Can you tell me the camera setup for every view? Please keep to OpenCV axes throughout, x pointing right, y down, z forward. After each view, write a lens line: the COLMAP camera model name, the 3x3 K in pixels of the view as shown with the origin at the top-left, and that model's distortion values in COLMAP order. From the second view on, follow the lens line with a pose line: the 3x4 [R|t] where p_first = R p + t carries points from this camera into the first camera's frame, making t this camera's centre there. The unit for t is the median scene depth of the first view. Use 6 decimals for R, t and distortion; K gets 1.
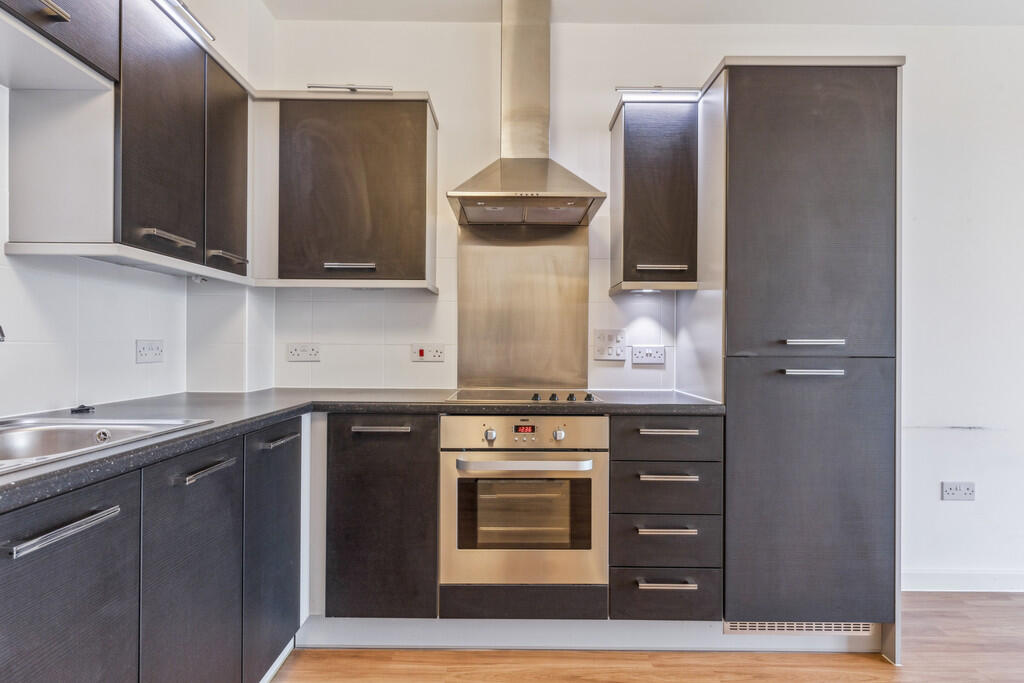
lens RADIAL K [[546.4, 0, 508.3], [0, 546.4, 343.6], [0, 0, 1]] dist [0.001345, 0.000617]
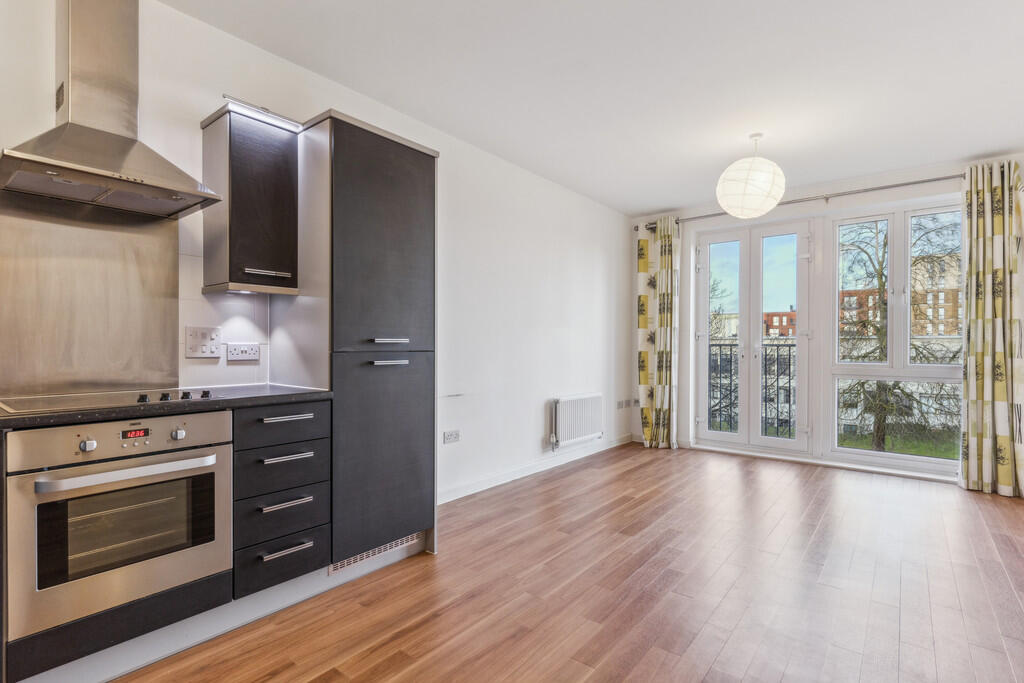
lens RADIAL K [[496.1, 0, 511.1], [0, 496.1, 347.5], [0, 0, 1]] dist [0.003474, -0.001988]
pose [[0.628657, -0.007616, 0.777645, -0.220579], [-0.003502, 0.999914, 0.012624, -0.002752], [-0.777675, -0.010659, 0.628577, -0.023756]]
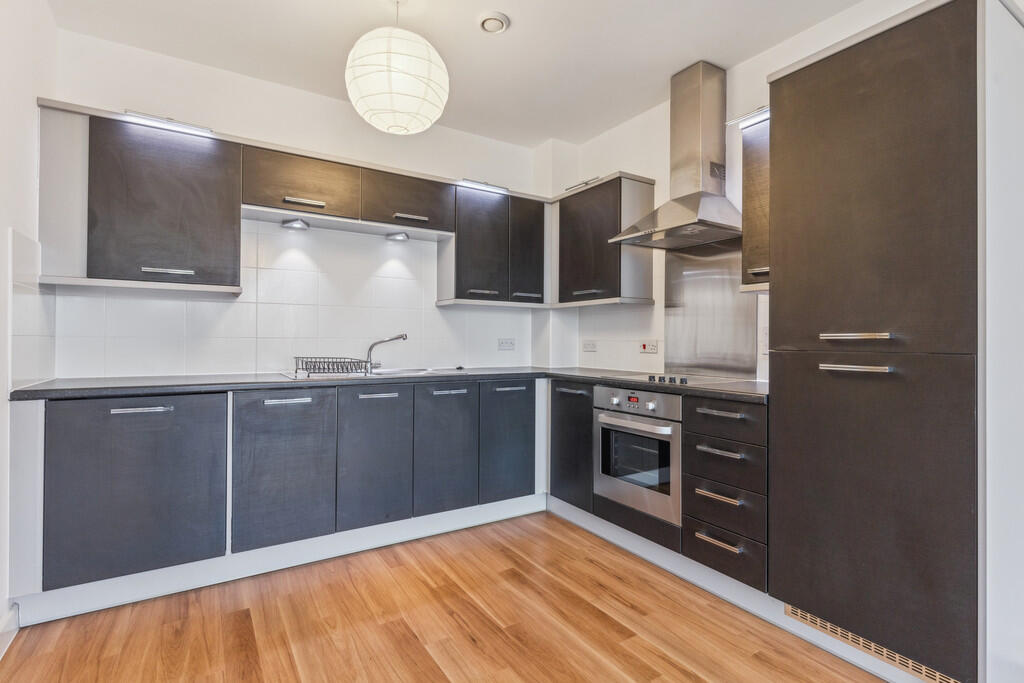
lens RADIAL K [[496.1, 0, 515.2], [0, 496.1, 335.5], [0, 0, 1]] dist [0.003474, -0.001988]
pose [[0.530221, -0.011656, -0.847779, 0.956146], [0.001760, 0.999918, -0.012647, 0.005228], [0.847858, 0.005213, 0.530198, 0.048587]]
